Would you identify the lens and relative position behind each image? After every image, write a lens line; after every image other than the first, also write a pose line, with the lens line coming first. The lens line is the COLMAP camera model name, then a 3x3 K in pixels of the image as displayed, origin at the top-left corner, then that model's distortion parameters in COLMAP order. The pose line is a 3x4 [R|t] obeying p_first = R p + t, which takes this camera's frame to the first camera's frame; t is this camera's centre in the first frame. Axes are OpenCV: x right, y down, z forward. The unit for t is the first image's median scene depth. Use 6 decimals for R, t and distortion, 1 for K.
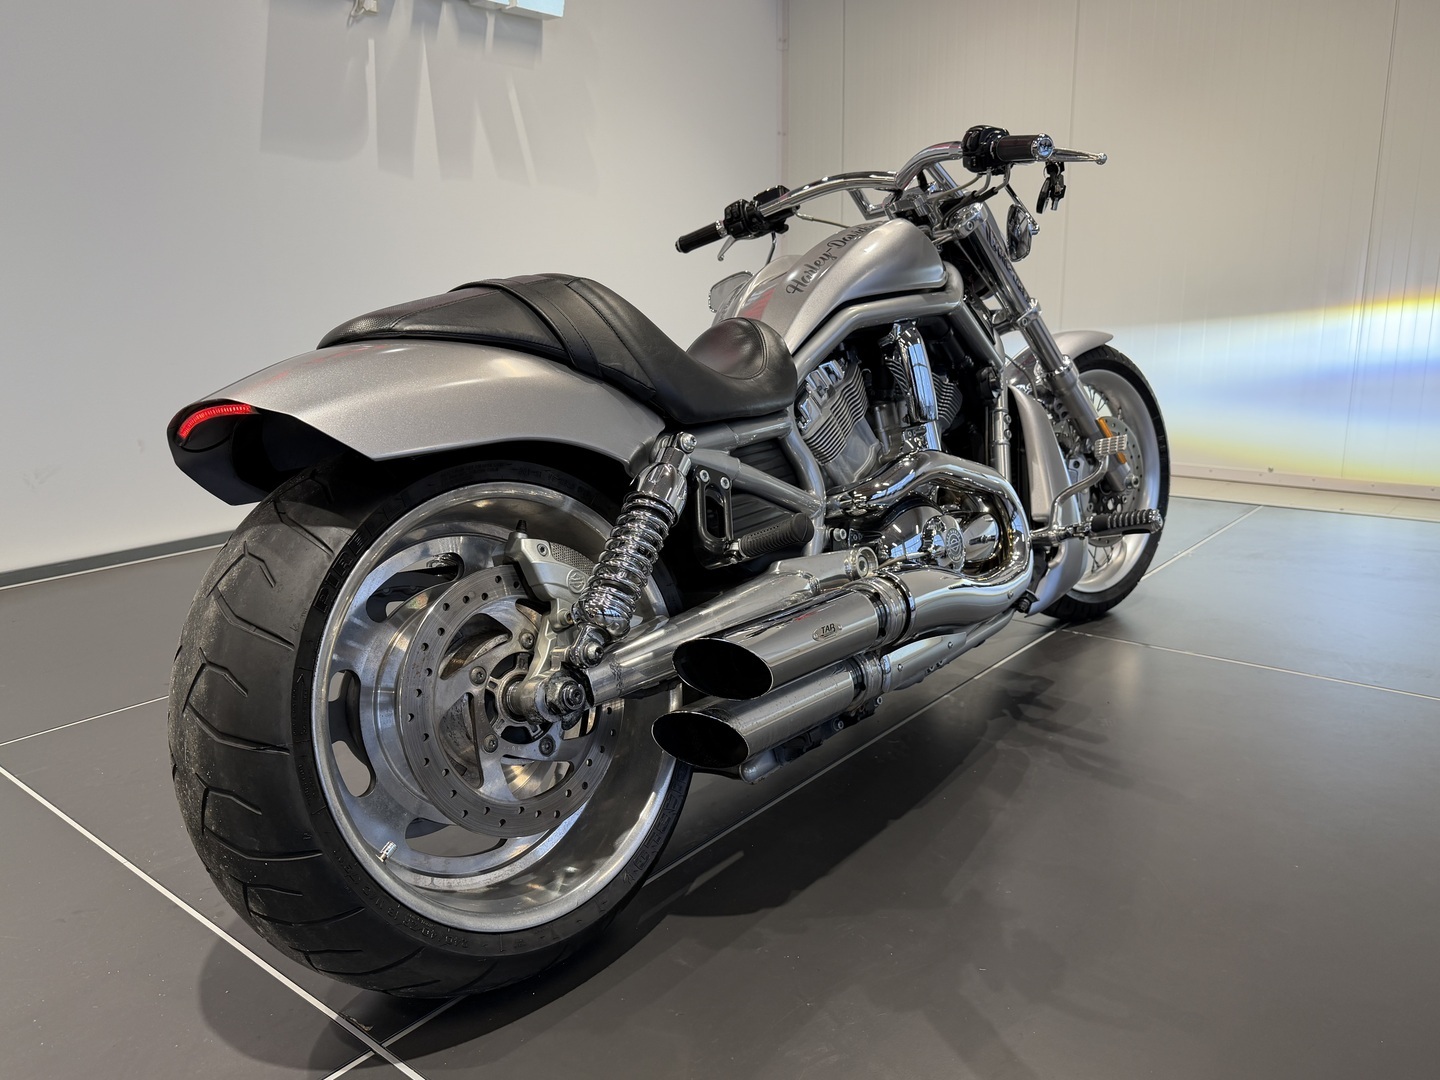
lens RADIAL K [[1084.2, 0, 715.1], [0, 1084.2, 536.8], [0, 0, 1]] dist [0.031168, -0.041494]
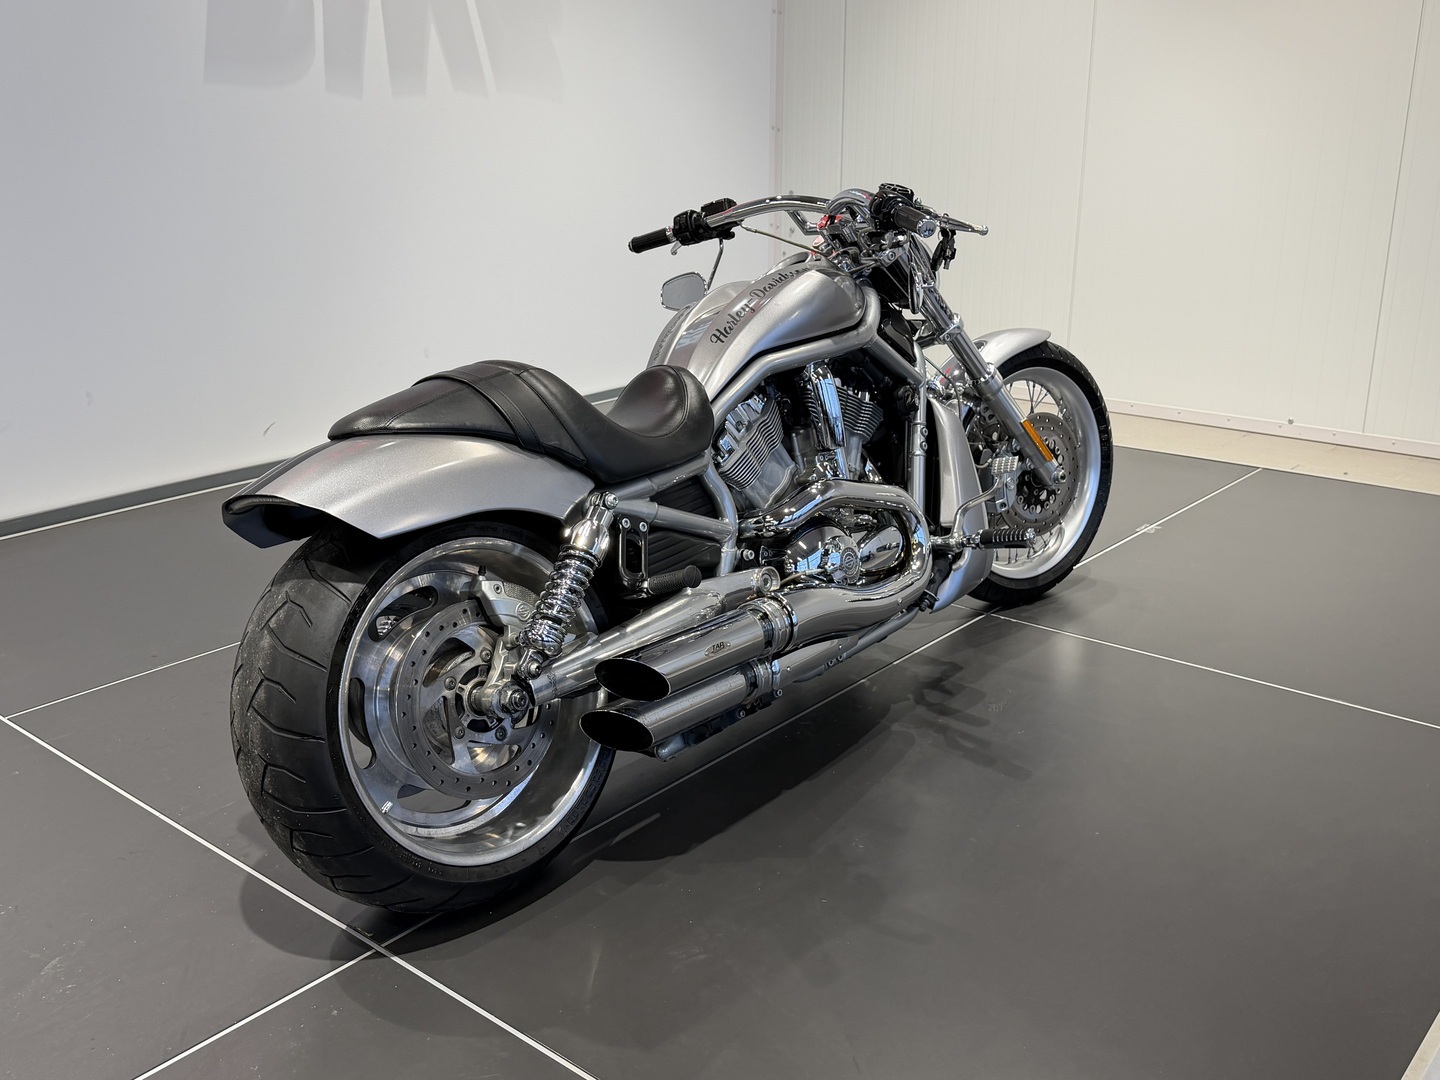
lens RADIAL K [[1403.4, 0, 722.3], [0, 1403.4, 536.8], [0, 0, 1]] dist [0.049927, 0.000000]
pose [[0.999871, 0.015348, -0.004722, 0.109050], [-0.014894, 0.996299, 0.084651, -0.177939], [0.006004, -0.084570, 0.996399, -0.629866]]
